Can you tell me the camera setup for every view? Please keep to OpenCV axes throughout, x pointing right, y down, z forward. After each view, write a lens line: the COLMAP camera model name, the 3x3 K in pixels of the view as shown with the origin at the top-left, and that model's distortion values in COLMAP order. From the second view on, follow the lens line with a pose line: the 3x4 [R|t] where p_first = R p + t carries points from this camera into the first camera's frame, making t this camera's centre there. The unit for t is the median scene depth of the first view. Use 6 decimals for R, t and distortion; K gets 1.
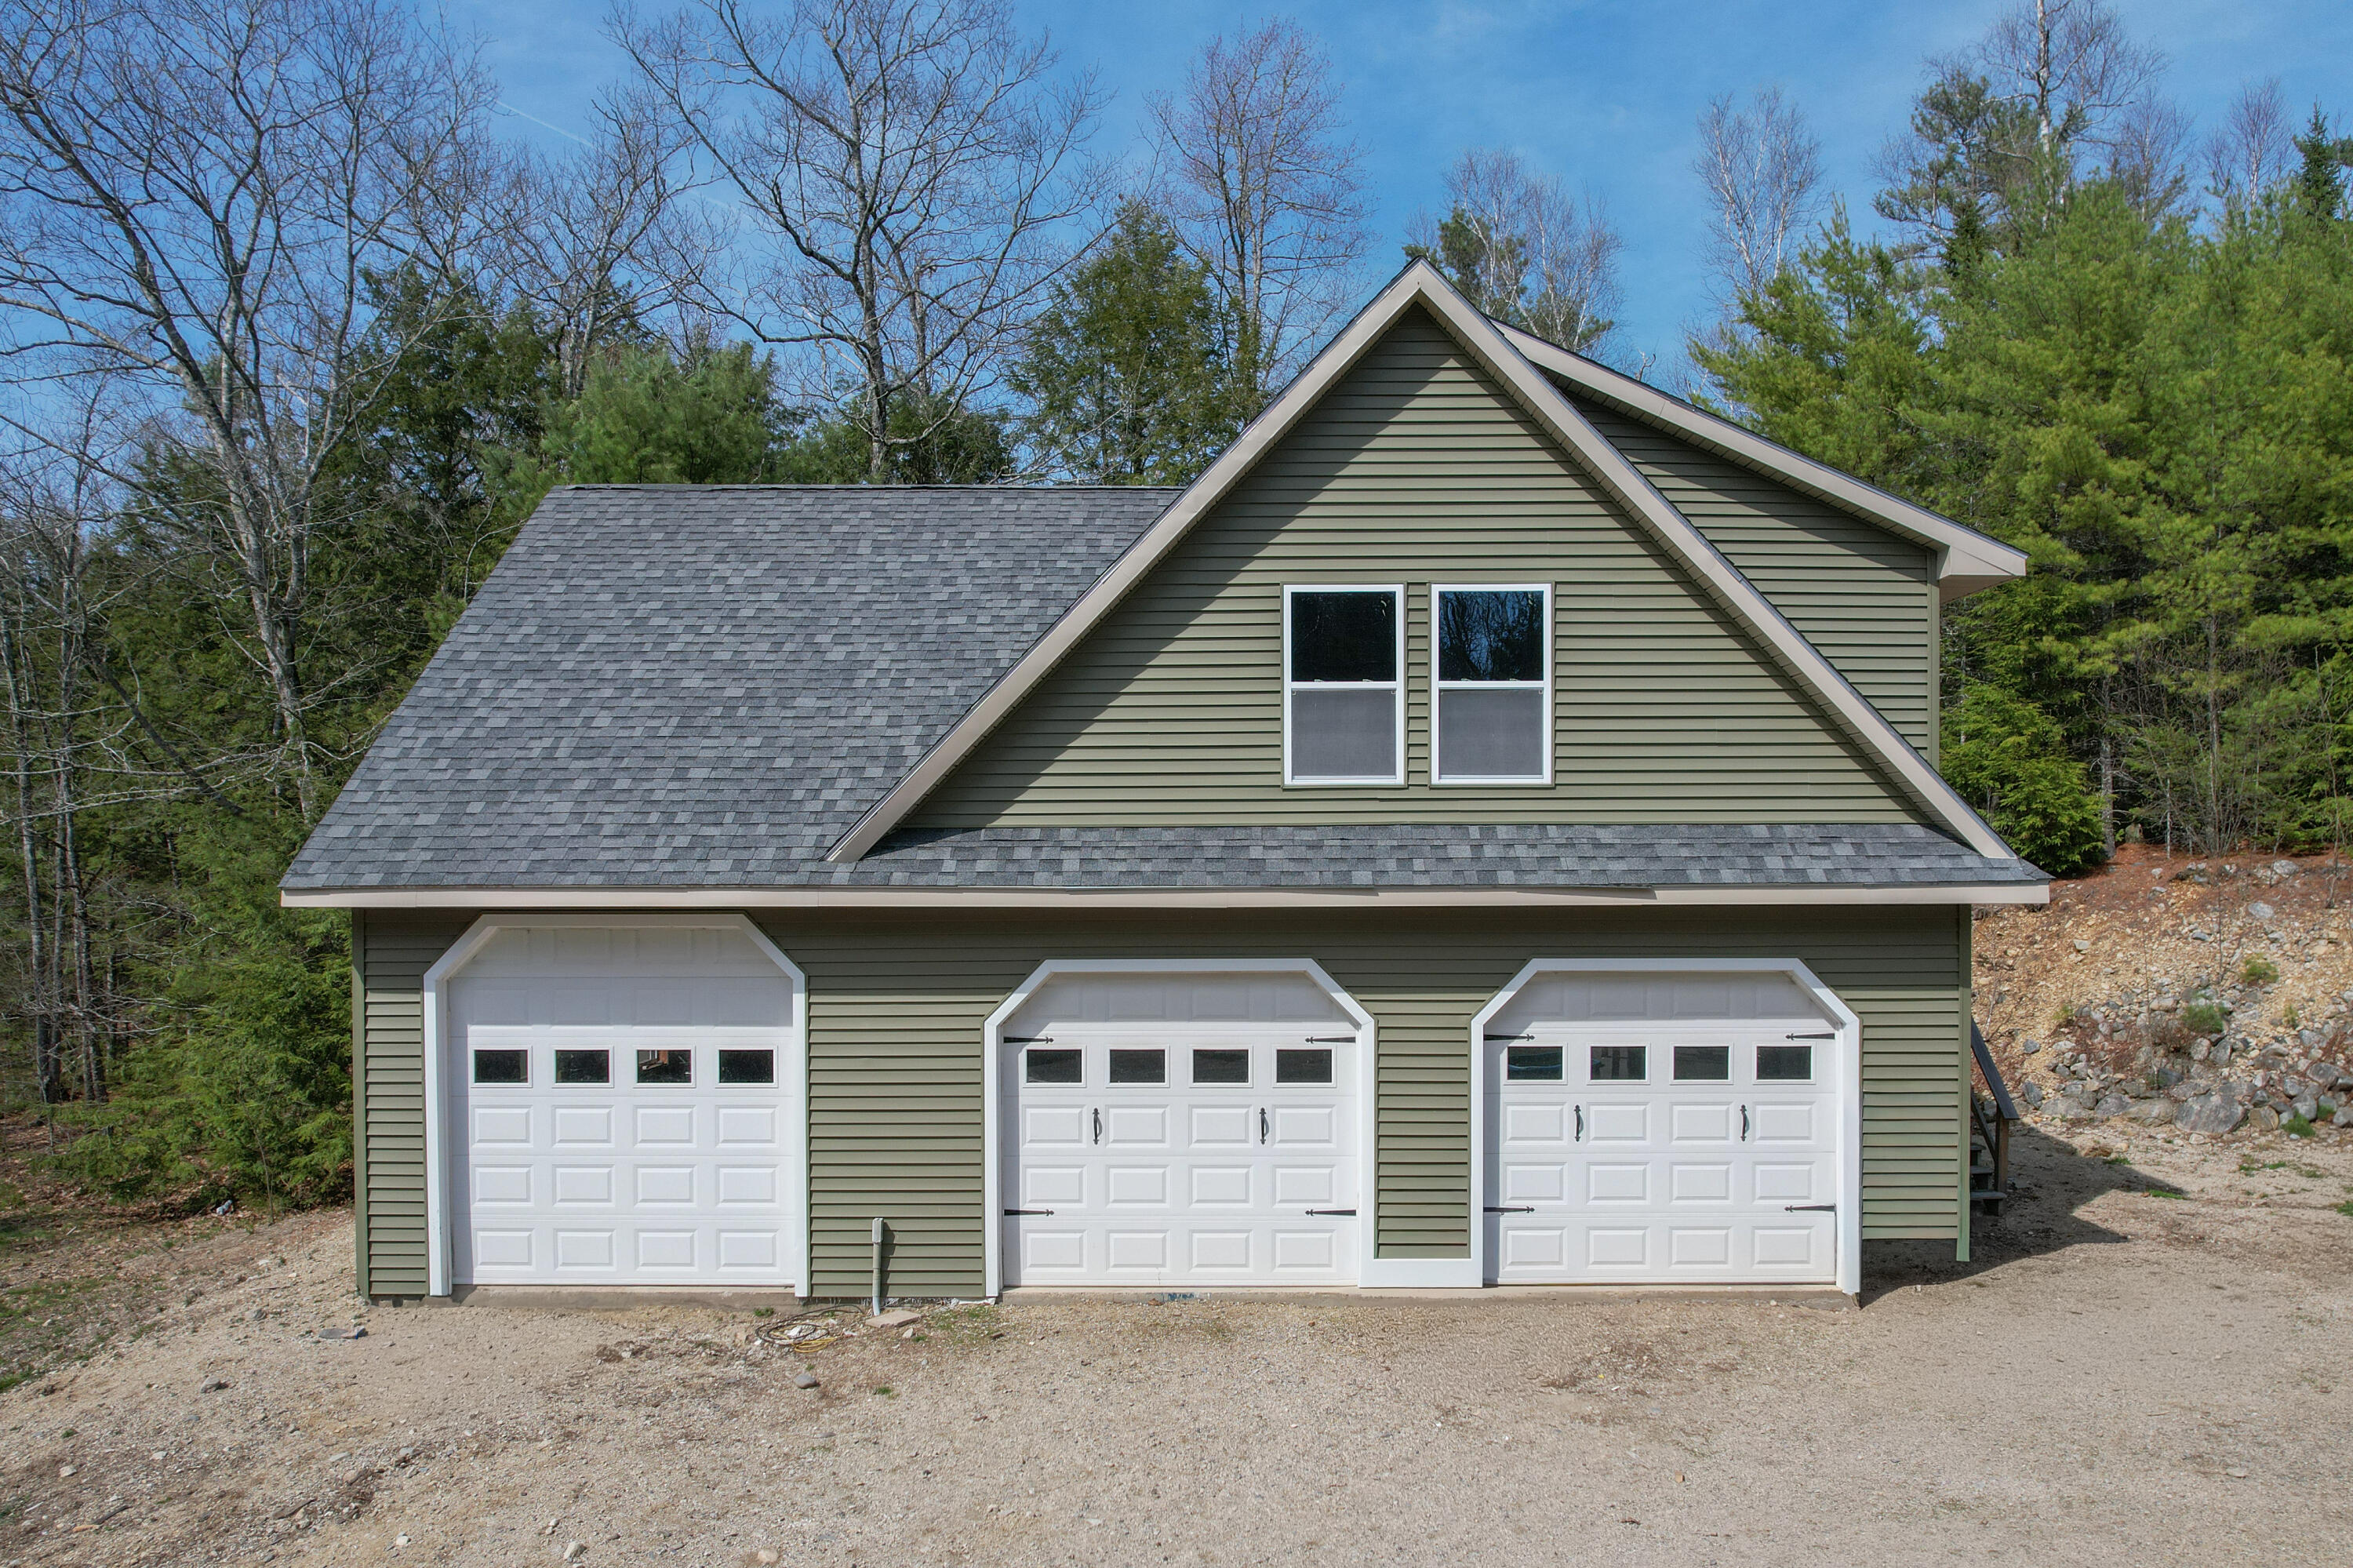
lens RADIAL K [[1889.1, 0, 1175.1], [0, 1889.1, 794.1], [0, 0, 1]] dist [-0.026769, 0.011374]
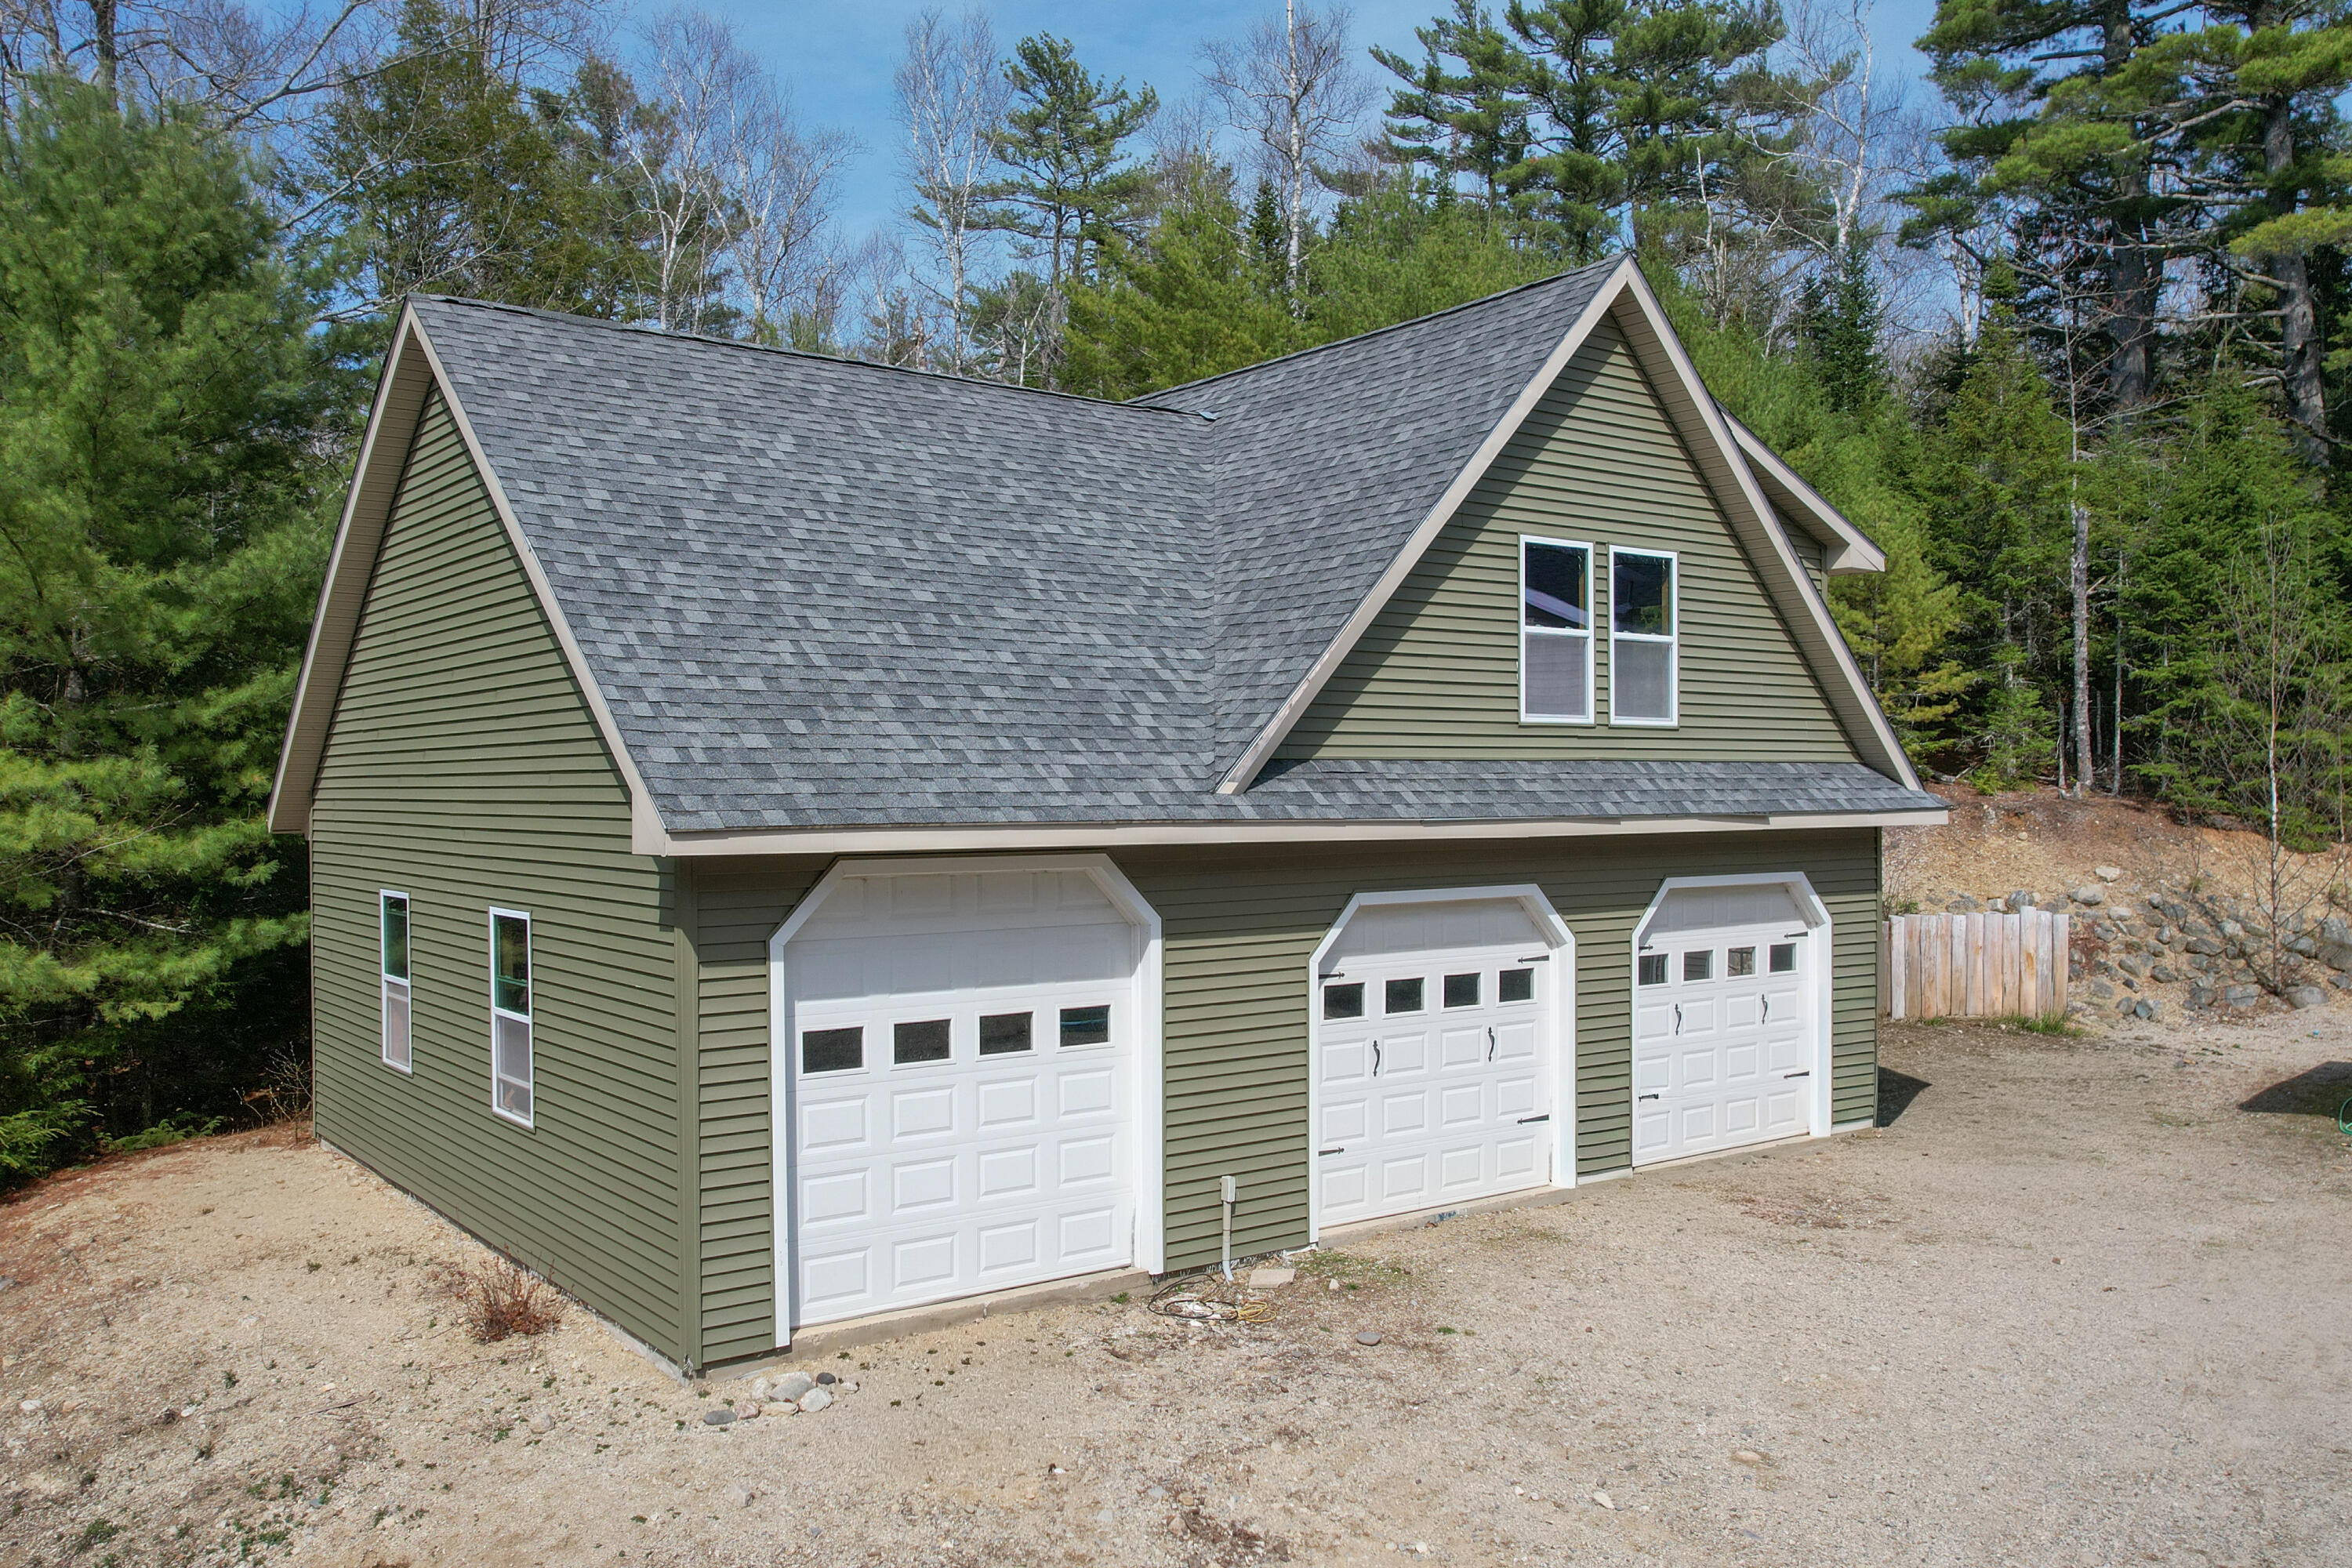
lens RADIAL K [[1888.2, 0, 1180.8], [0, 1888.2, 780.1], [0, 0, 1]] dist [-0.026769, 0.011374]
pose [[0.798793, 0.001476, 0.601605, -0.734364], [0.005448, 0.999938, -0.009687, 0.037462], [-0.601582, 0.011016, 0.798735, 0.262473]]
